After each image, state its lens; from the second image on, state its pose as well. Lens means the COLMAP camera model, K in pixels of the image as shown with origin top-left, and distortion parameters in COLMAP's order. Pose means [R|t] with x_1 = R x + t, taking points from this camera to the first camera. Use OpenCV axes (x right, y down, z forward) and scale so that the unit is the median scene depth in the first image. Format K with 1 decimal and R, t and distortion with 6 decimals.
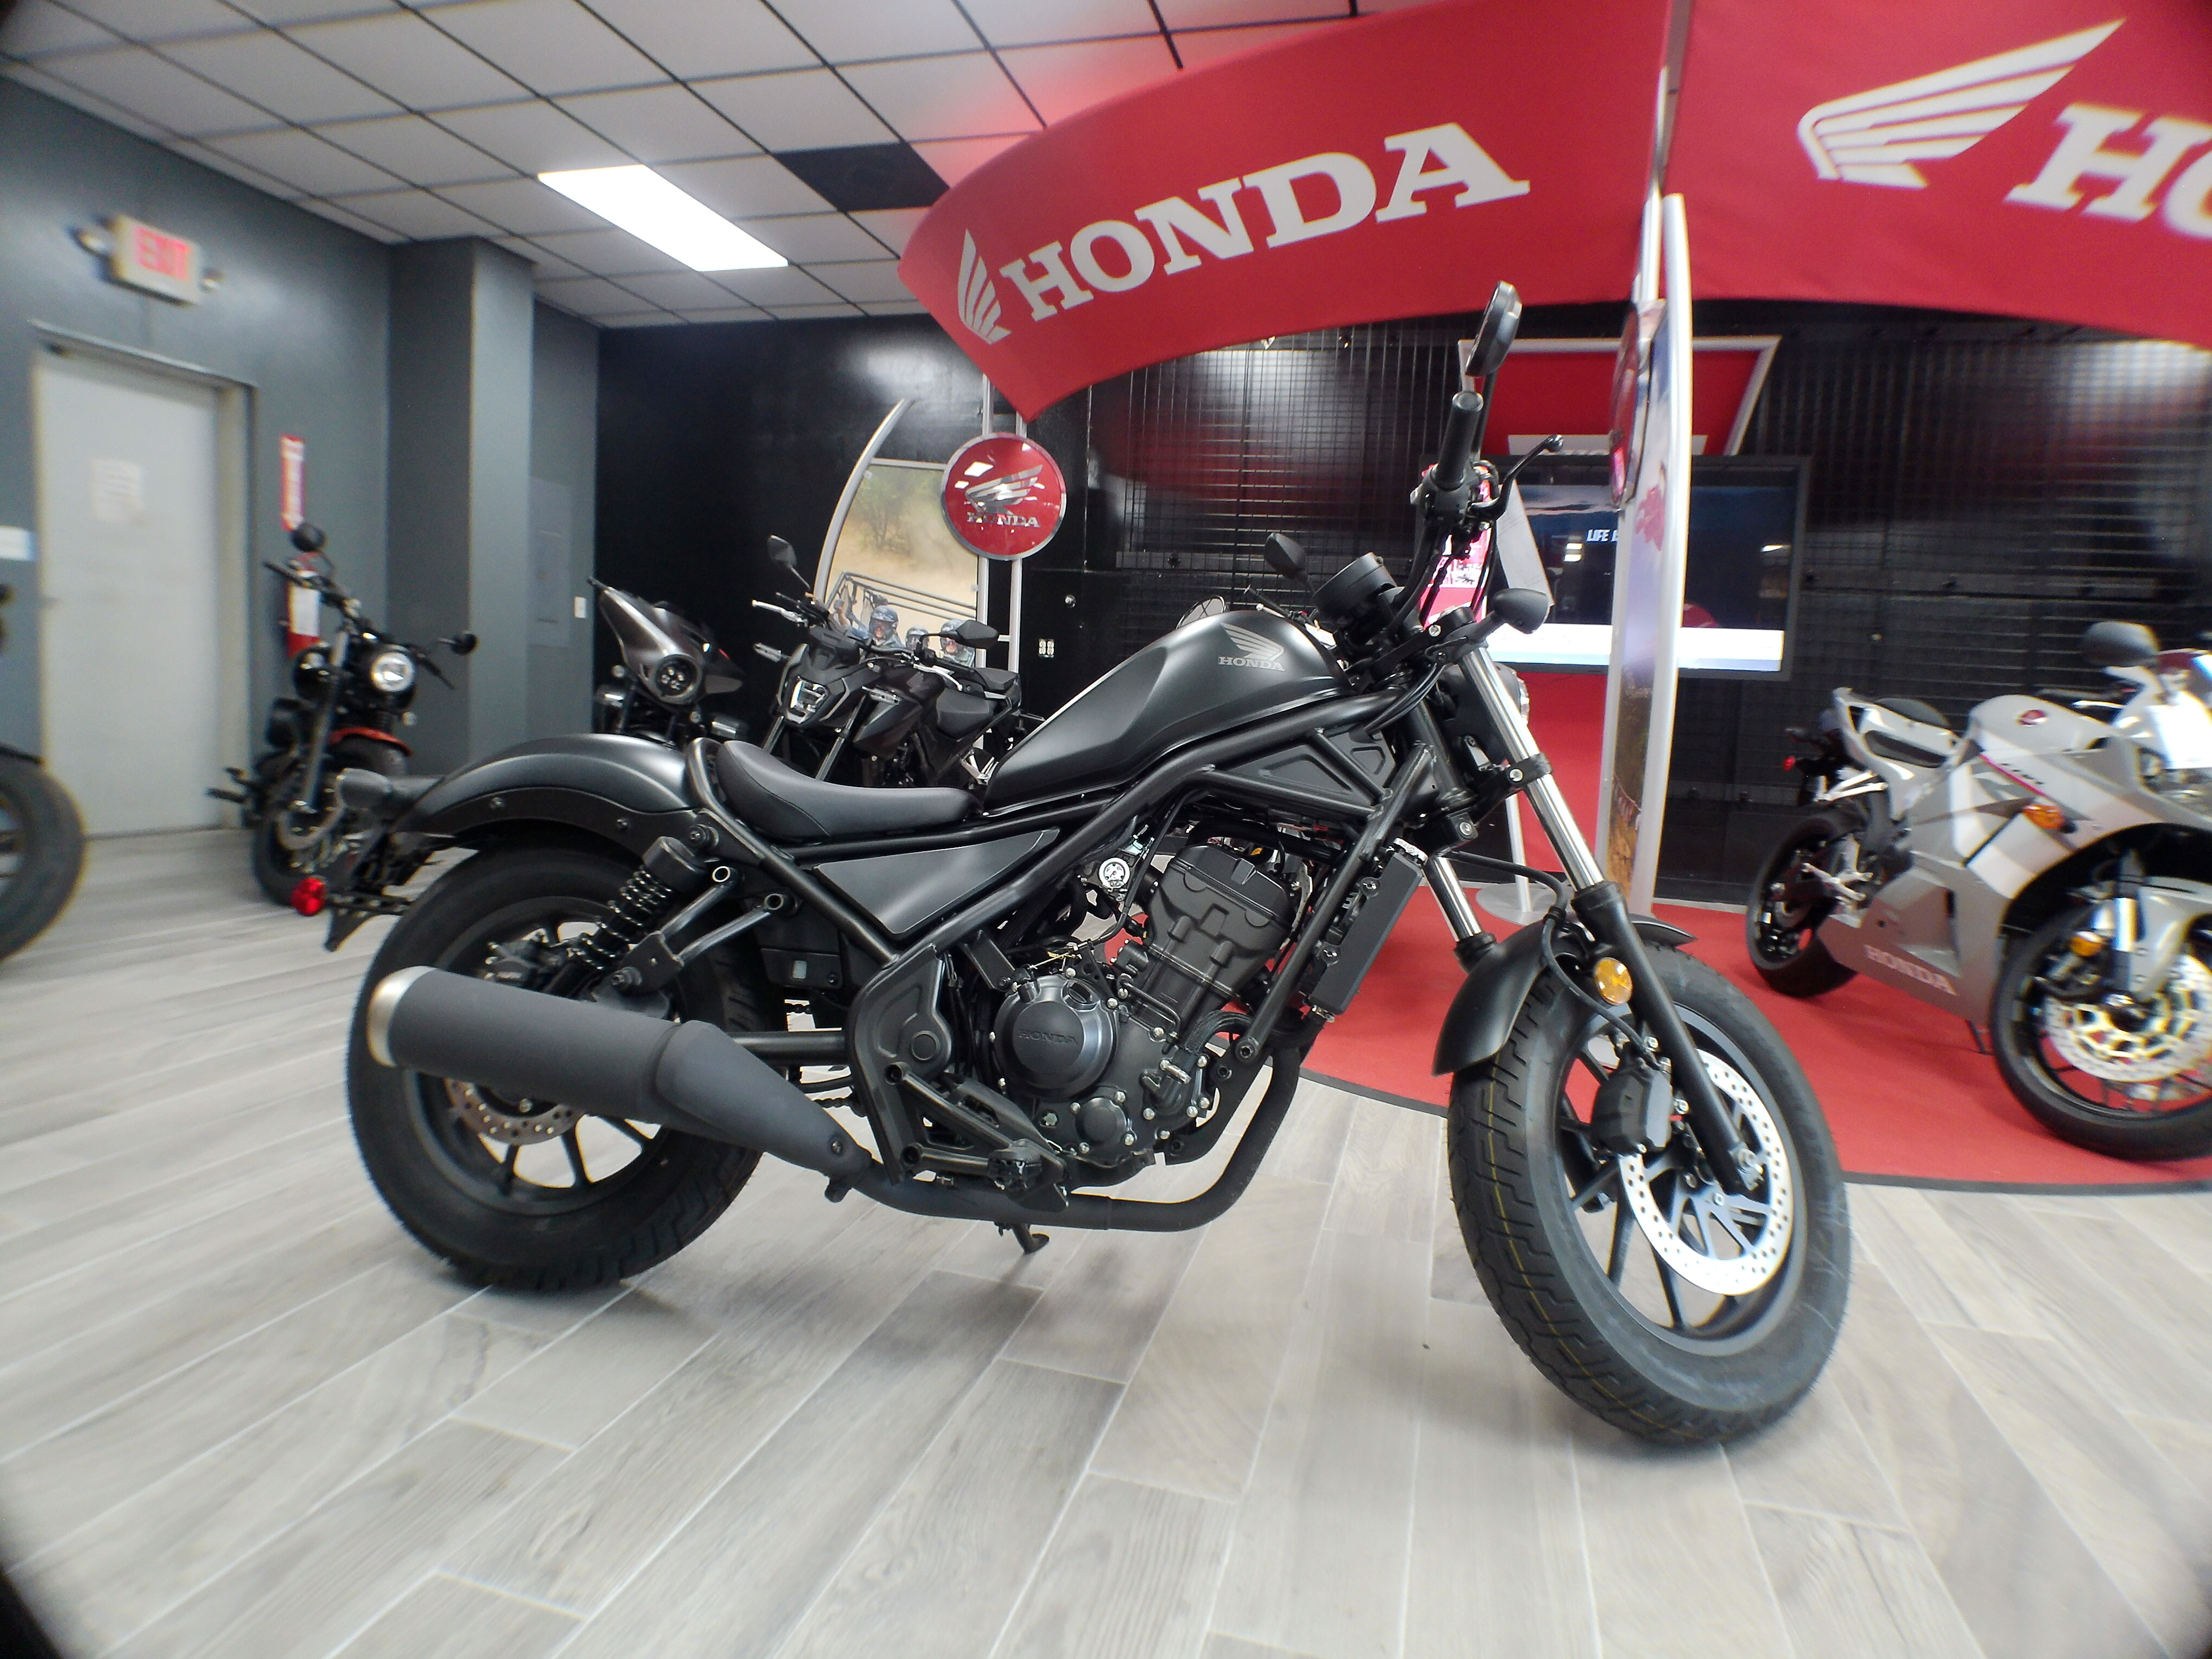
lens RADIAL K [[1195.3, 0, 1139.5], [0, 1195.3, 834.8], [0, 0, 1]] dist [-0.049568, 0.016885]
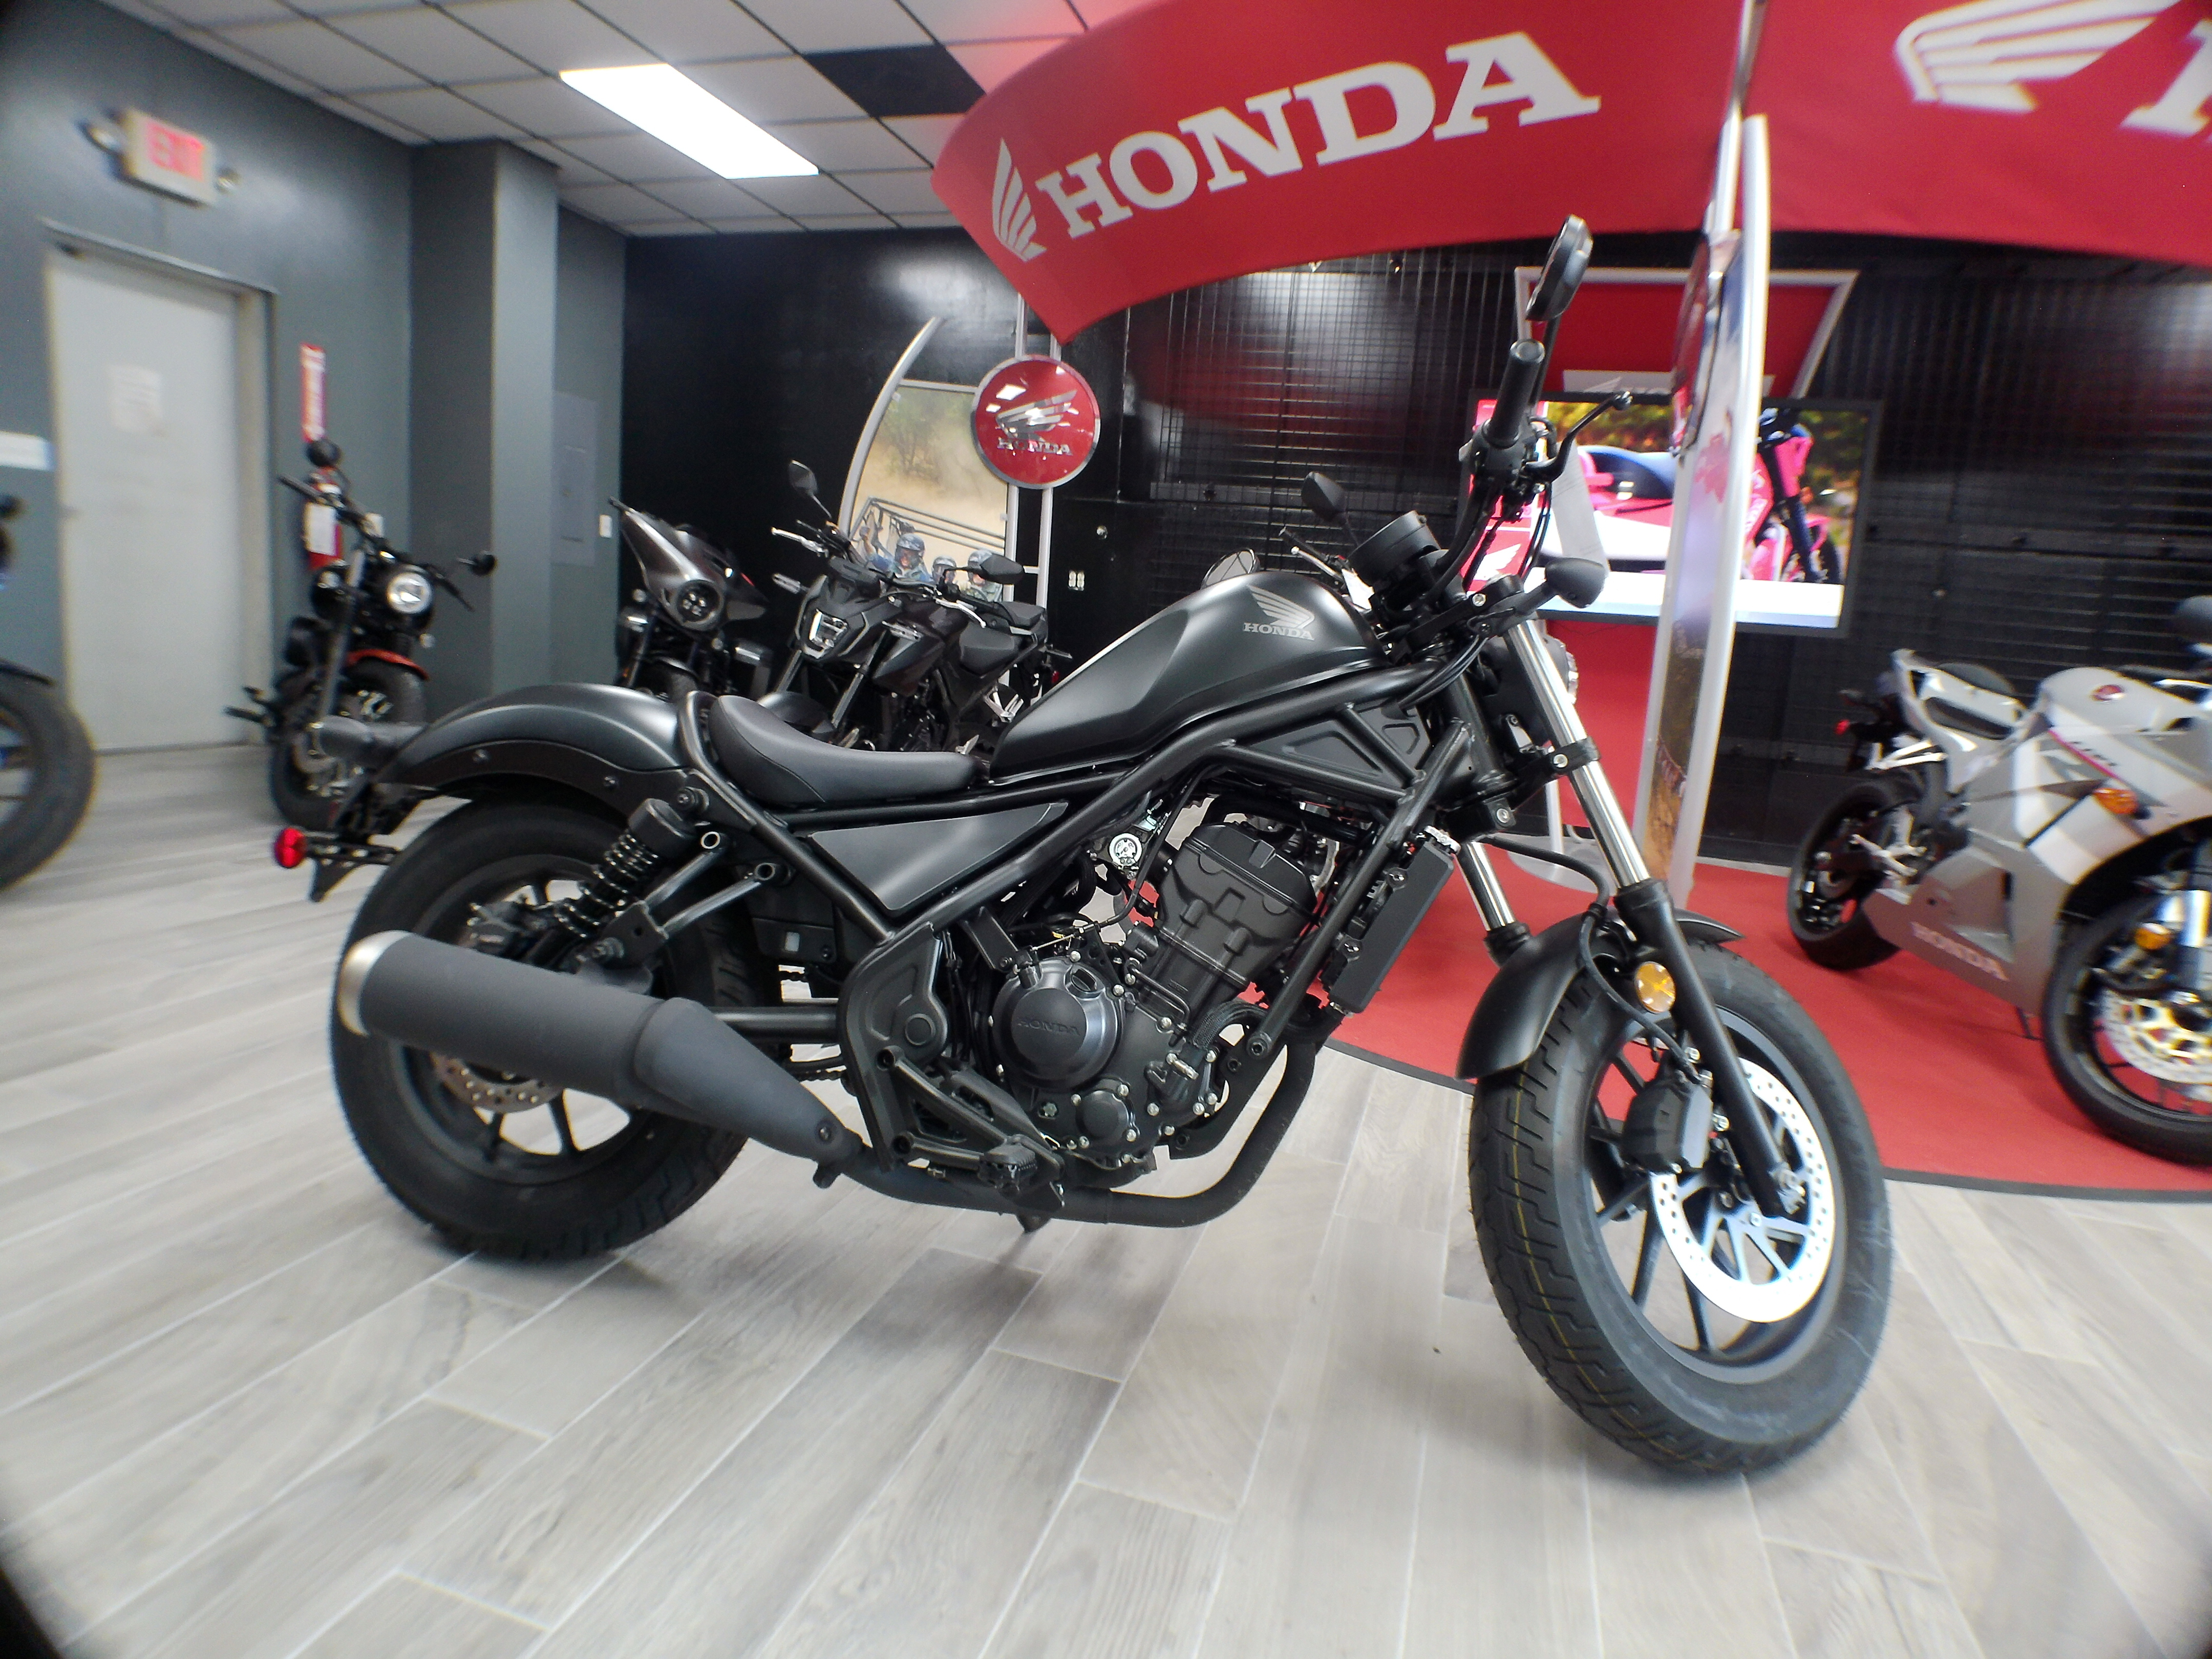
lens RADIAL K [[1198.3, 0, 1140.5], [0, 1198.3, 833.4], [0, 0, 1]] dist [-0.052343, 0.017884]
pose [[0.999299, 0.029458, -0.023105, 0.010778], [-0.028052, 0.997864, 0.058988, -0.032884], [0.024793, -0.058299, 0.997991, 0.053076]]
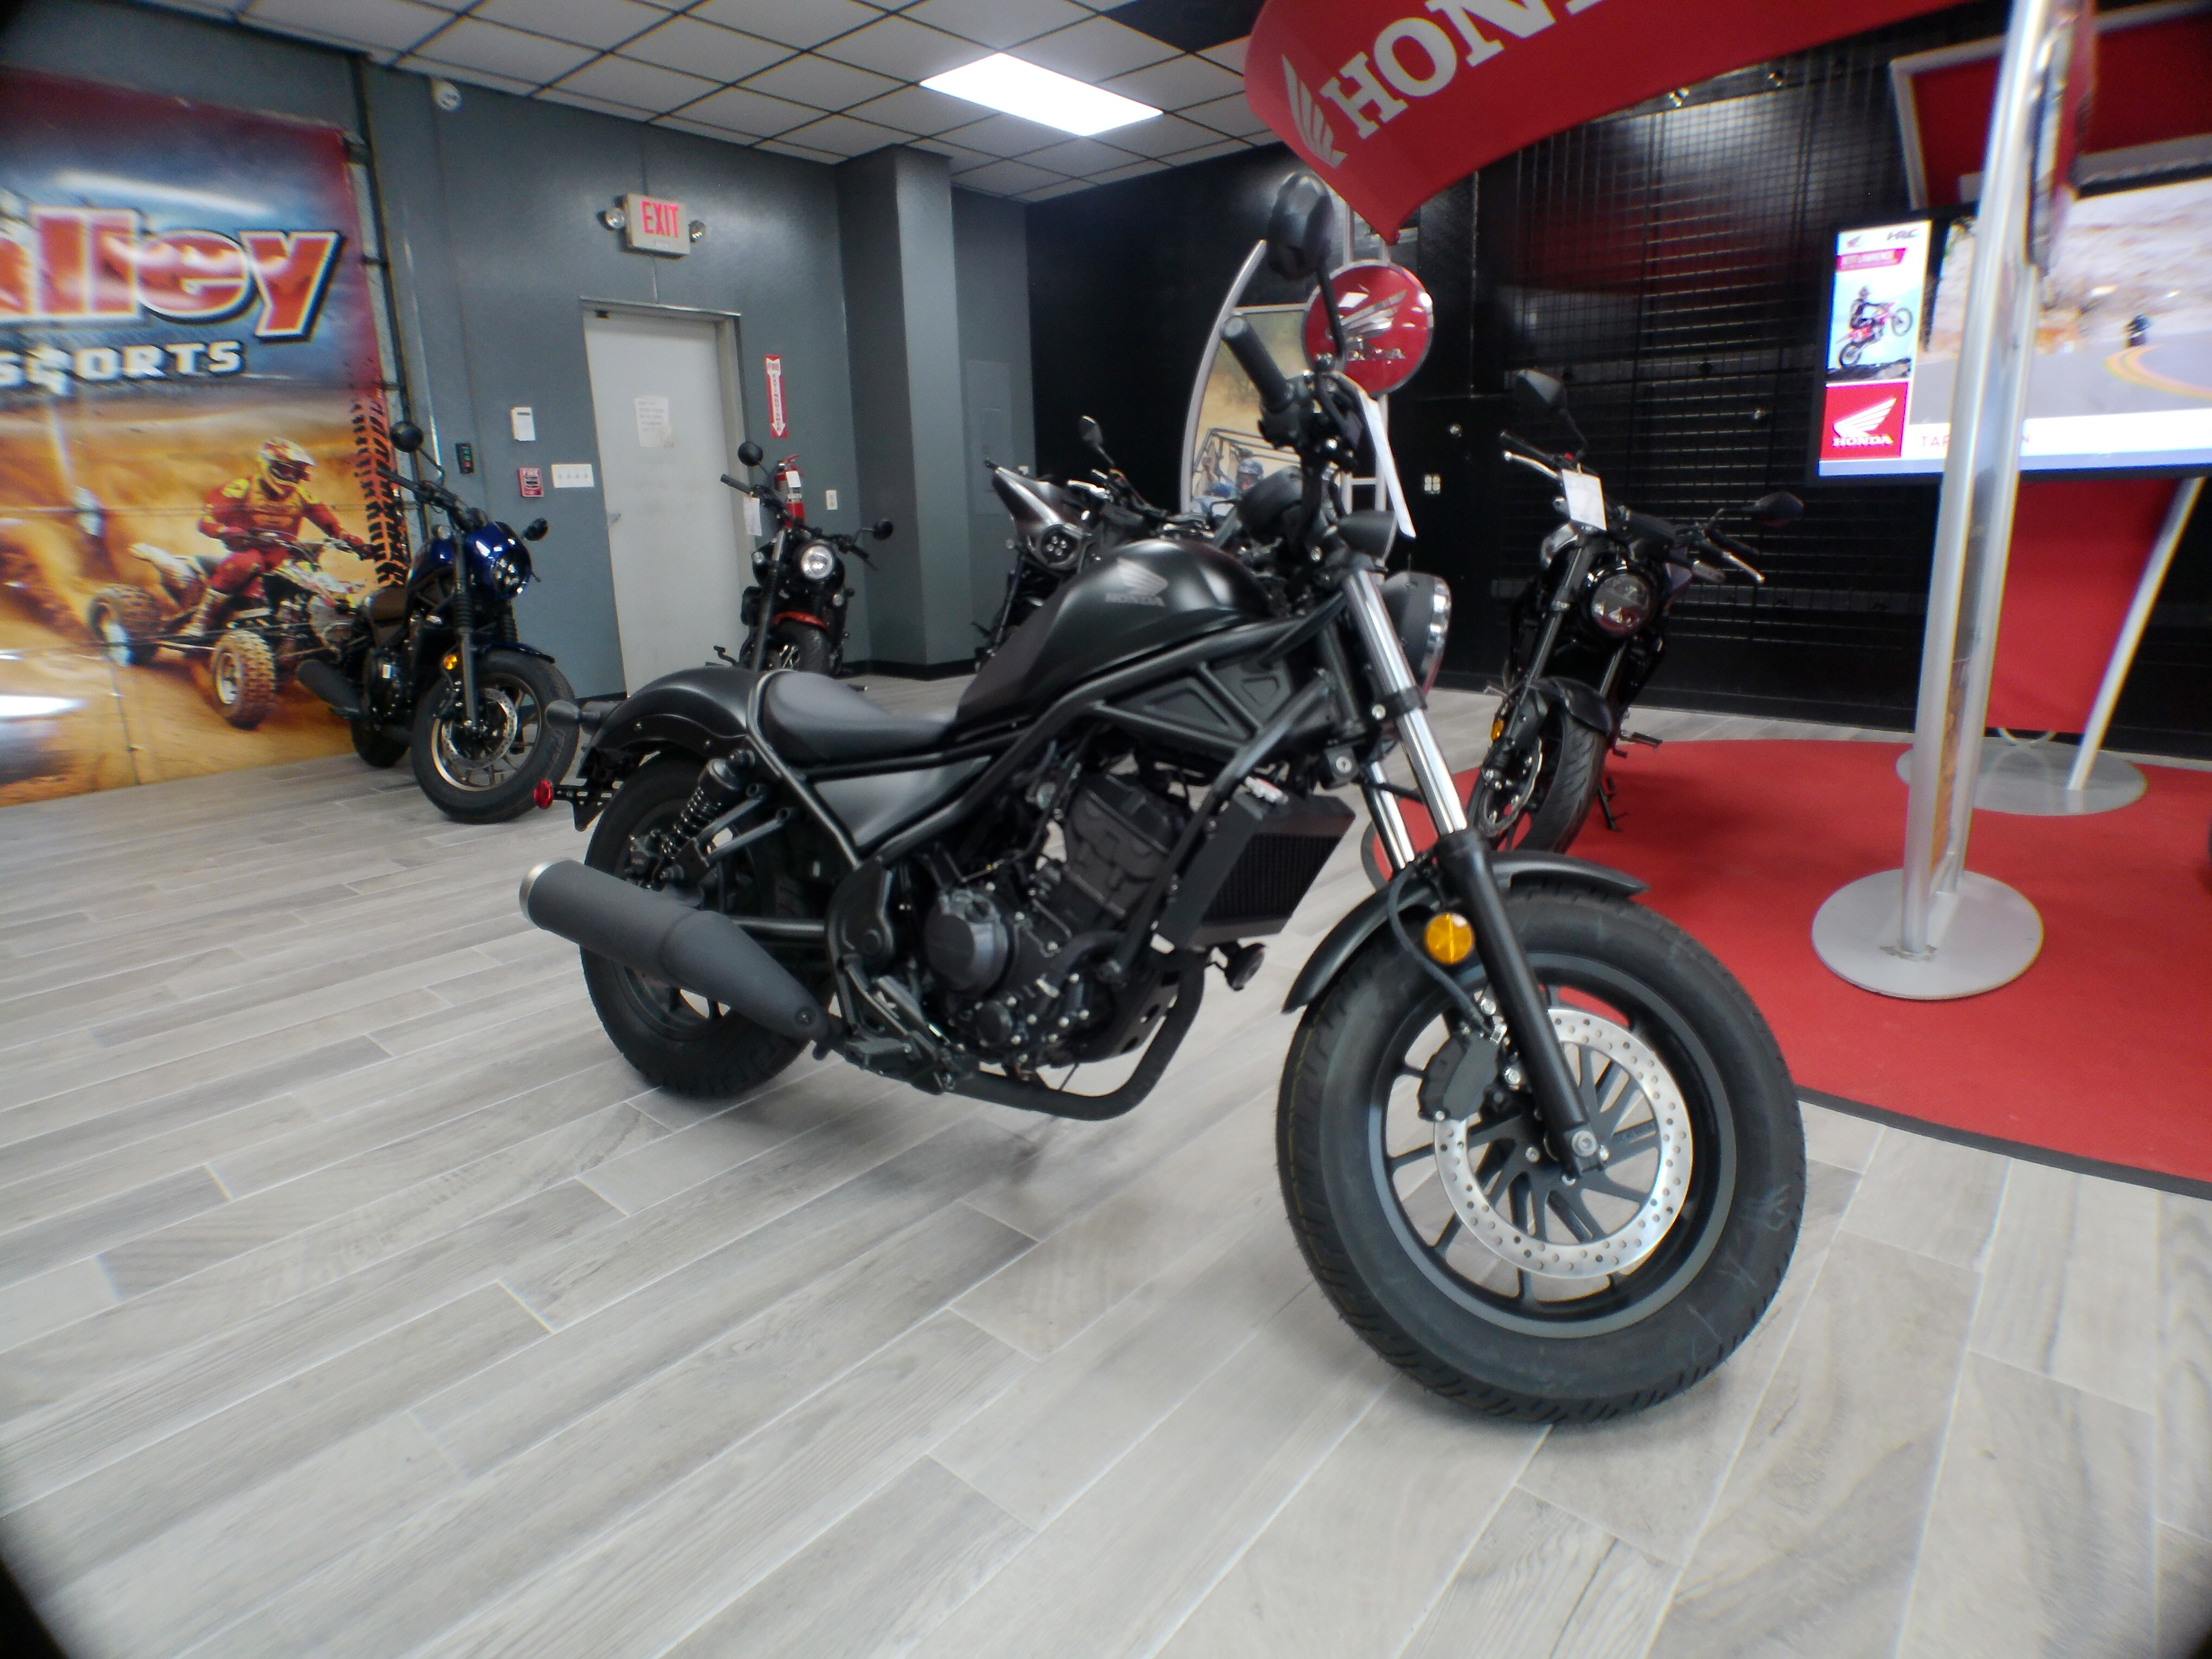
lens RADIAL K [[1181.6, 0, 1137.5], [0, 1181.6, 833.7], [0, 0, 1]] dist [-0.034896, 0.009056]
pose [[0.905431, 0.042923, -0.422318, 0.456434], [0.020757, 0.989208, 0.145044, -0.079007], [0.423986, -0.140093, 0.894768, 0.059374]]
